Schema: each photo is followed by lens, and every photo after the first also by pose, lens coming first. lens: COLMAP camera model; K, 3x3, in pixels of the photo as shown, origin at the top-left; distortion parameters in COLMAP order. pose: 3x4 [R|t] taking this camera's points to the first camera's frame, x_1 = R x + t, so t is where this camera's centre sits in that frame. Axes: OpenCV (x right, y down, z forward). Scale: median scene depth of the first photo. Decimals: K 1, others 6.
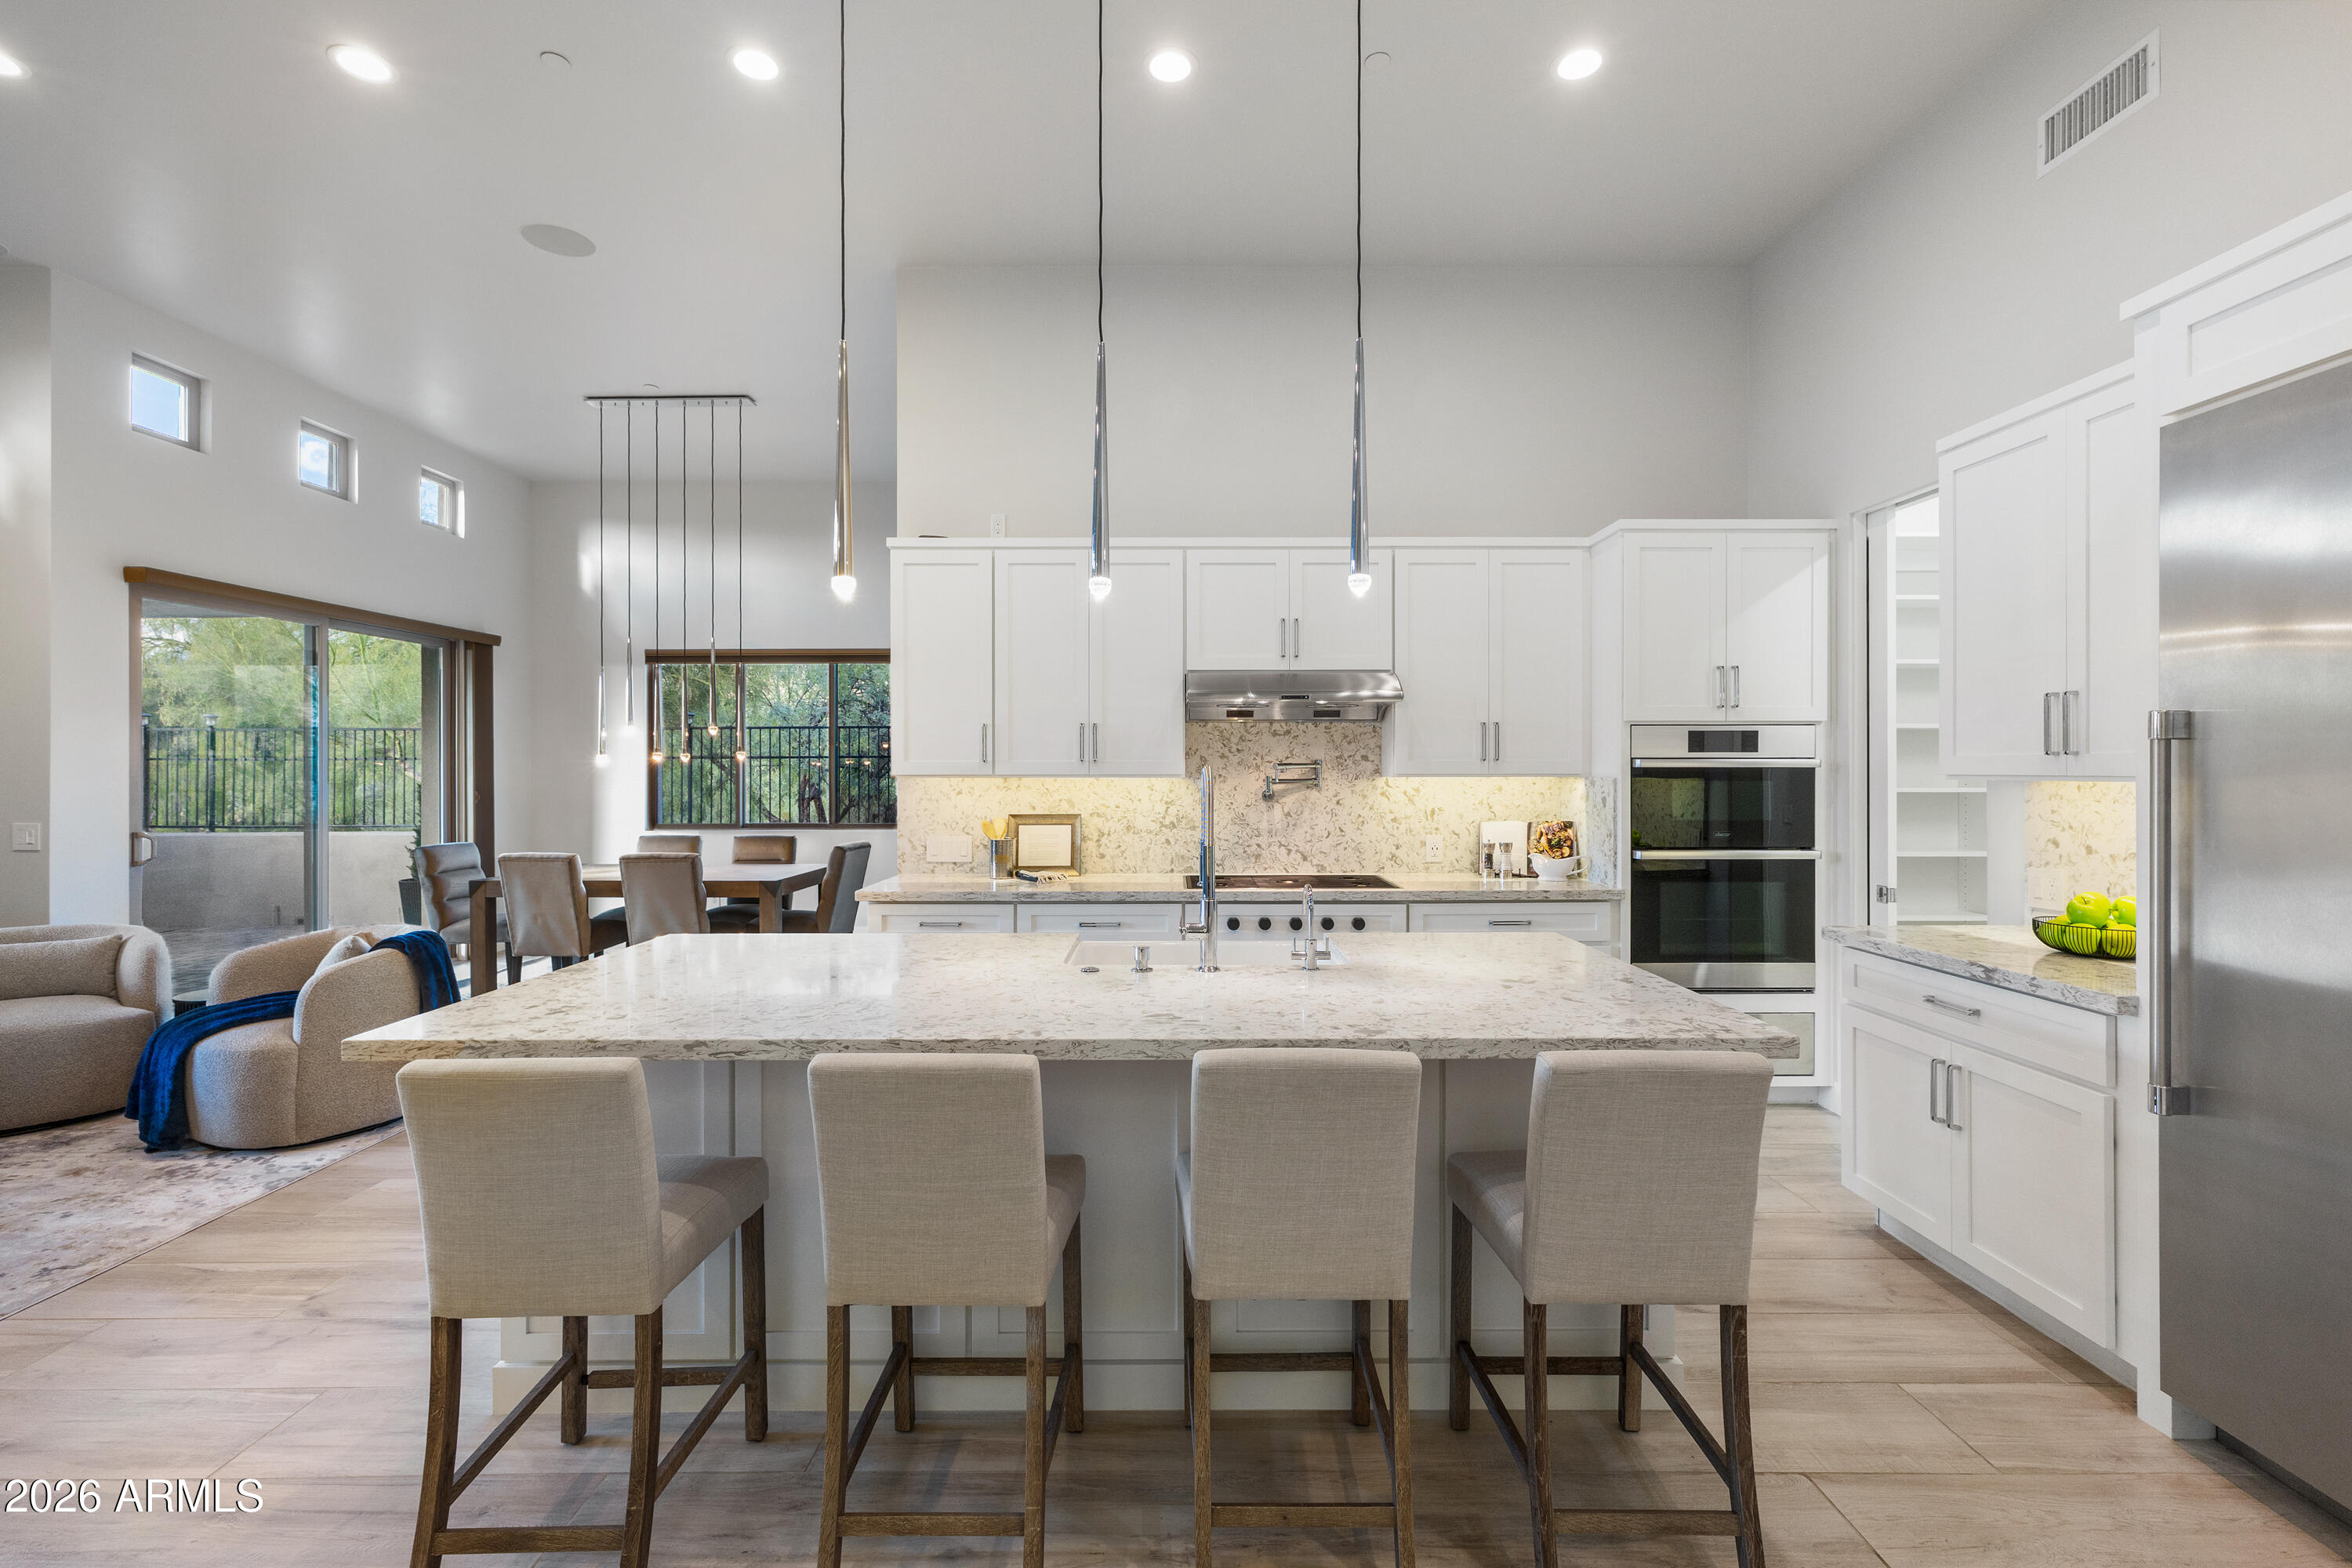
lens RADIAL K [[1029.8, 0, 1175.6], [0, 1029.8, 770.0], [0, 0, 1]] dist [-0.004636, 0.006436]
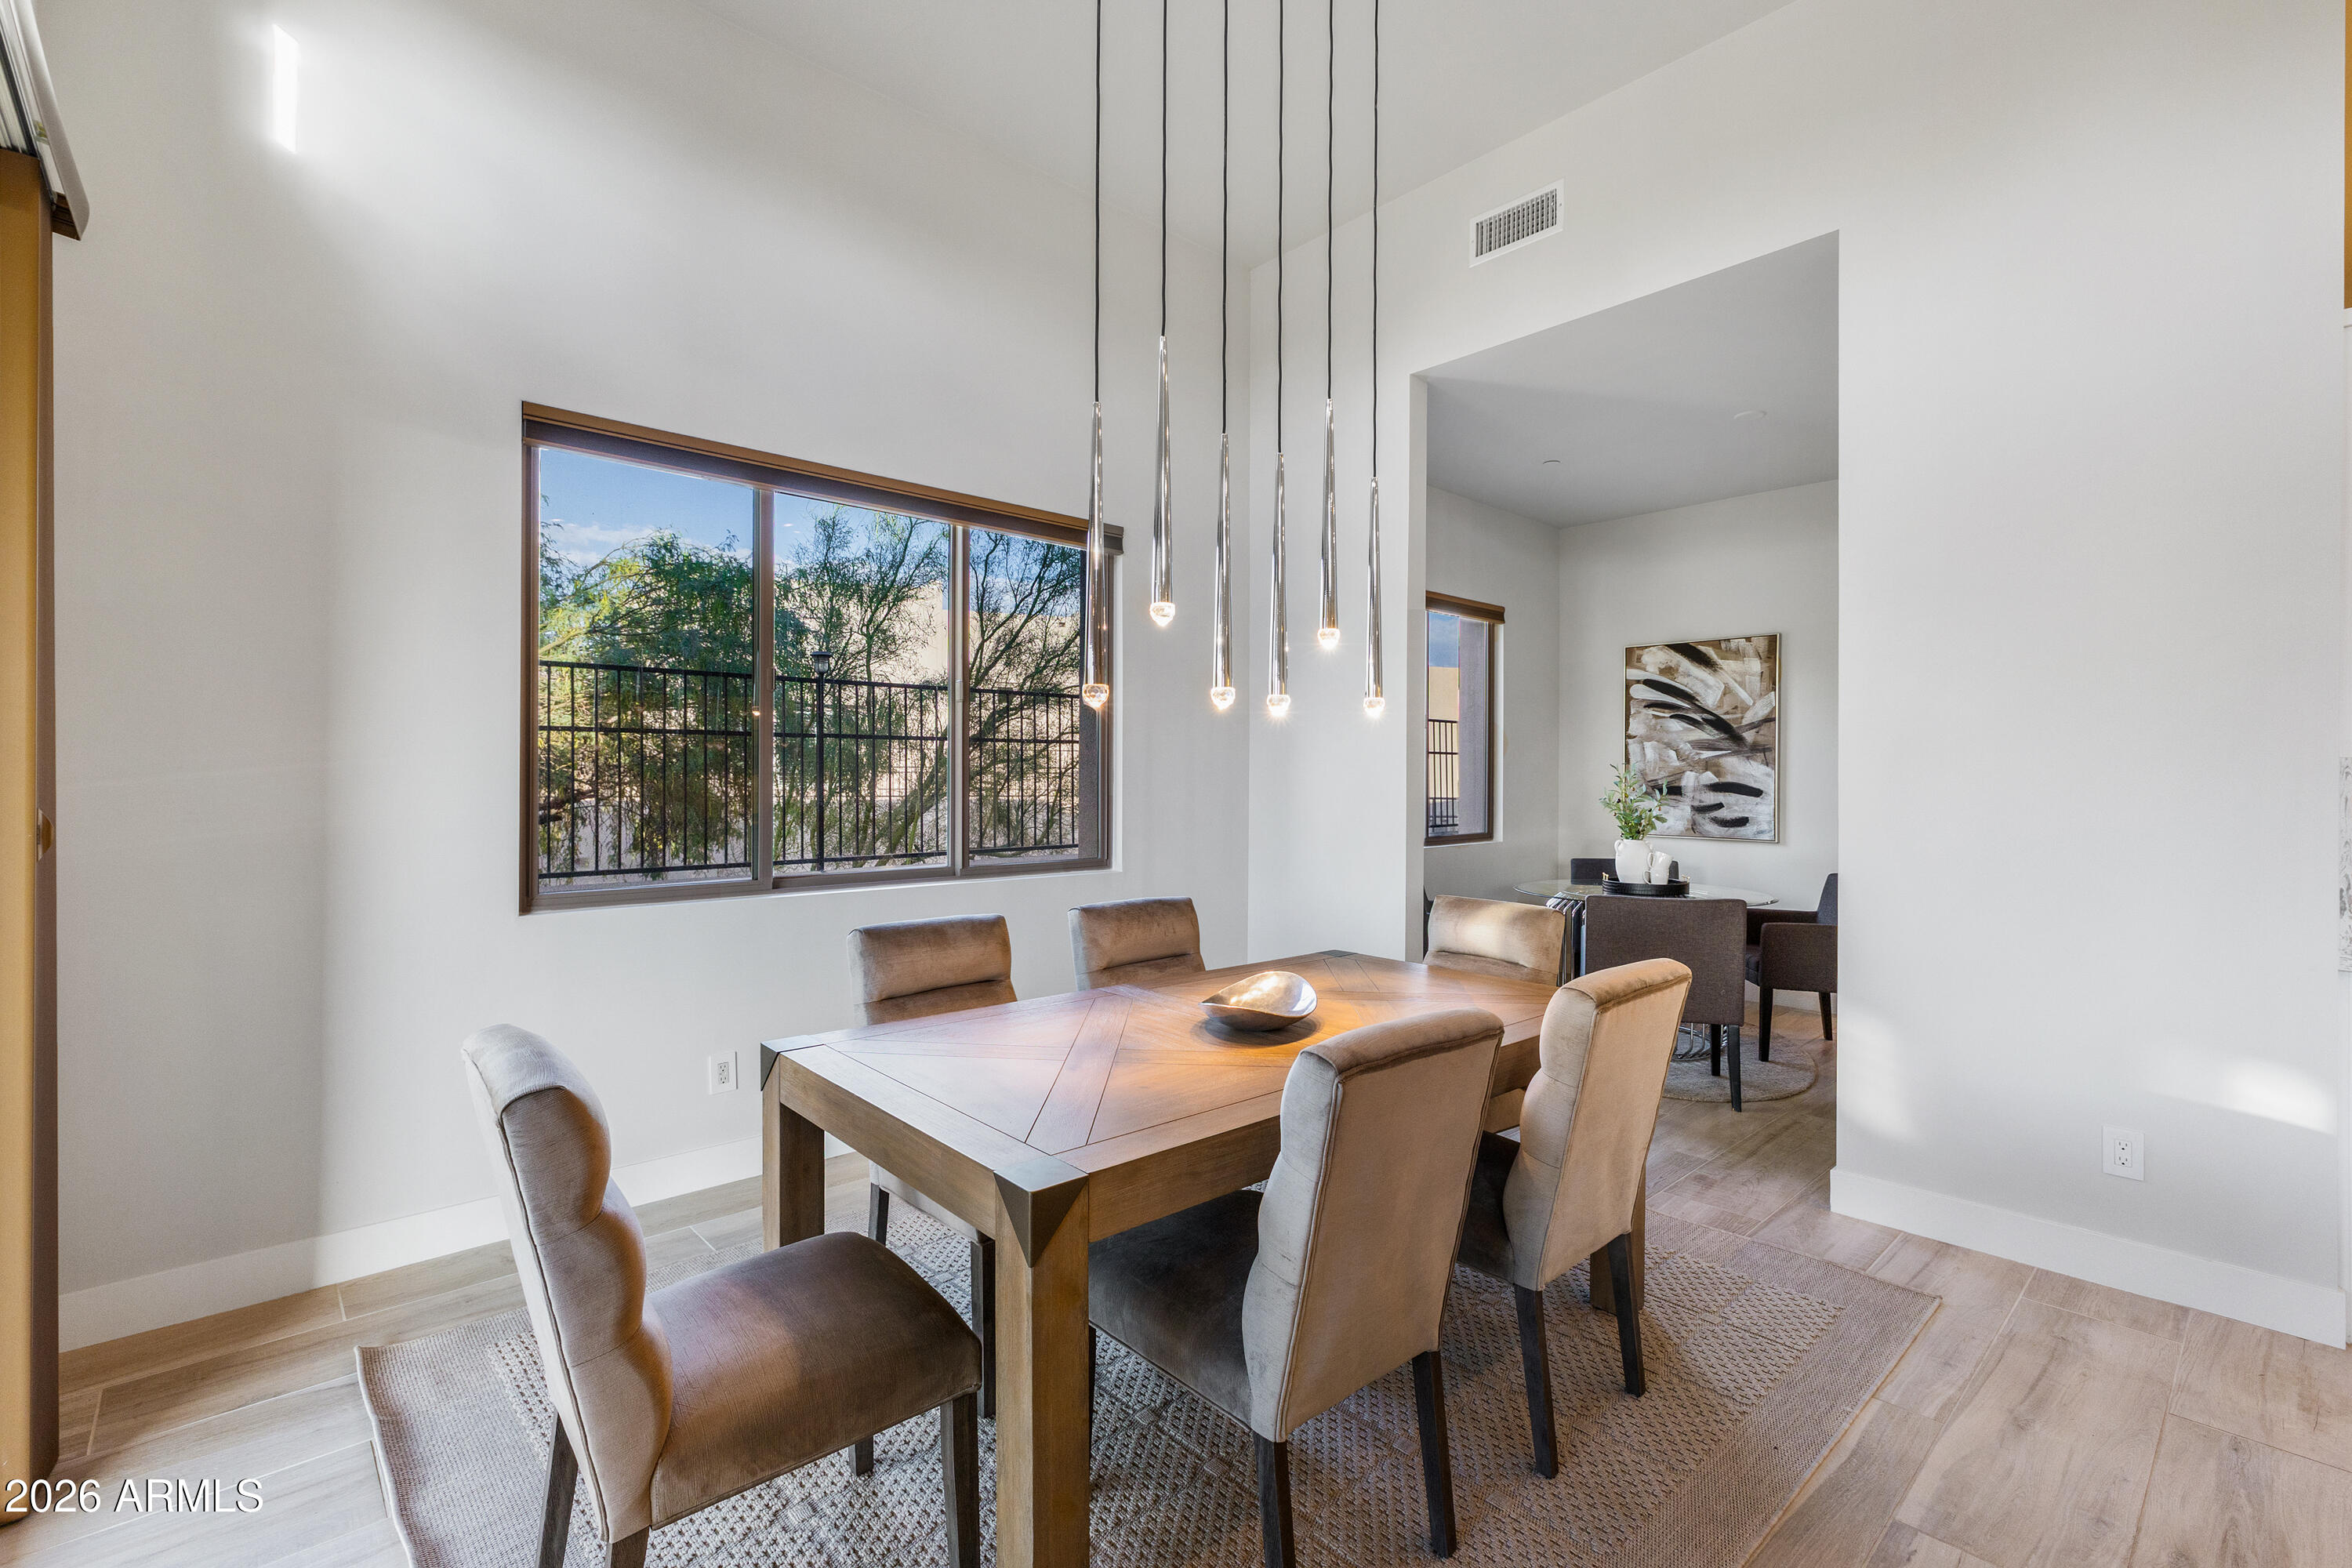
lens RADIAL K [[1051.6, 0, 1183.3], [0, 1051.6, 774.5], [0, 0, 1]] dist [0.002564, -0.000807]
pose [[0.736818, 0.004557, 0.676076, -1.063357], [-0.004166, 0.999989, -0.002200, 0.019958], [-0.676078, -0.001195, 0.736829, 1.048057]]
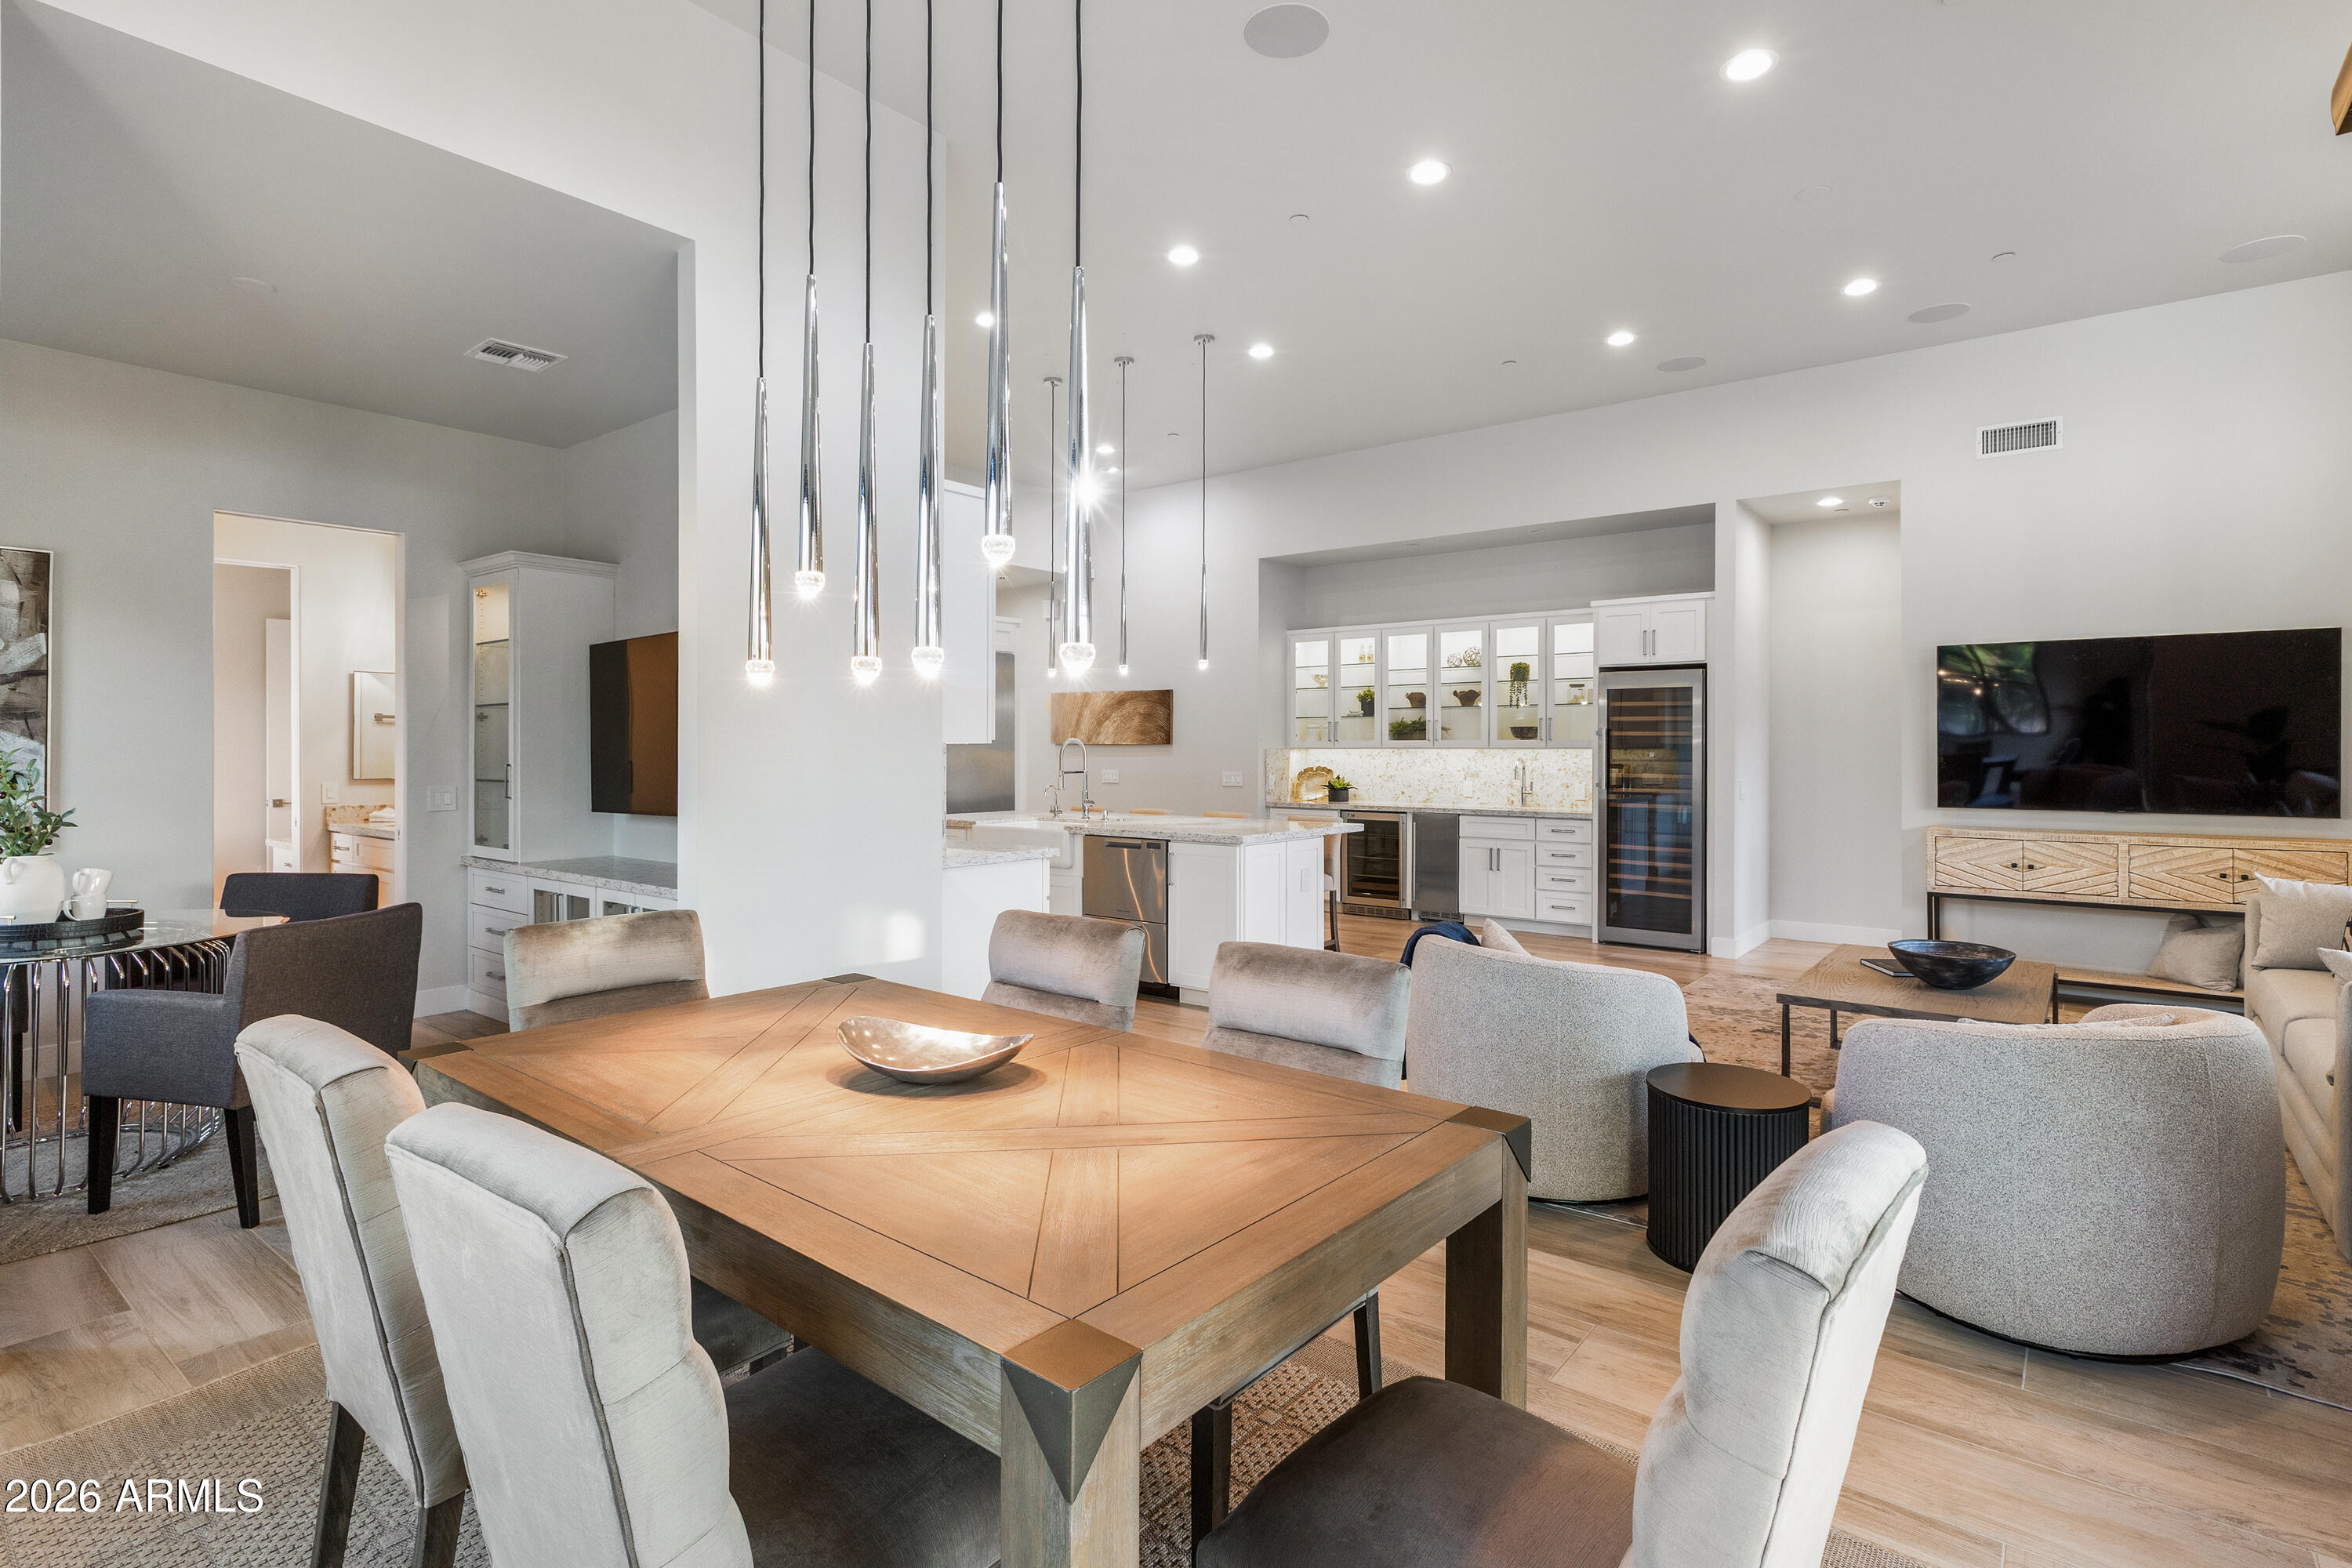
lens RADIAL K [[1134.2, 0, 1177.3], [0, 1134.2, 743.8], [0, 0, 1]] dist [-0.002243, 0.003486]
pose [[-0.778733, 0.004415, 0.627340, -1.040462], [0.001553, 0.999986, -0.005111, 0.014490], [-0.627354, -0.003006, -0.778729, 1.663848]]
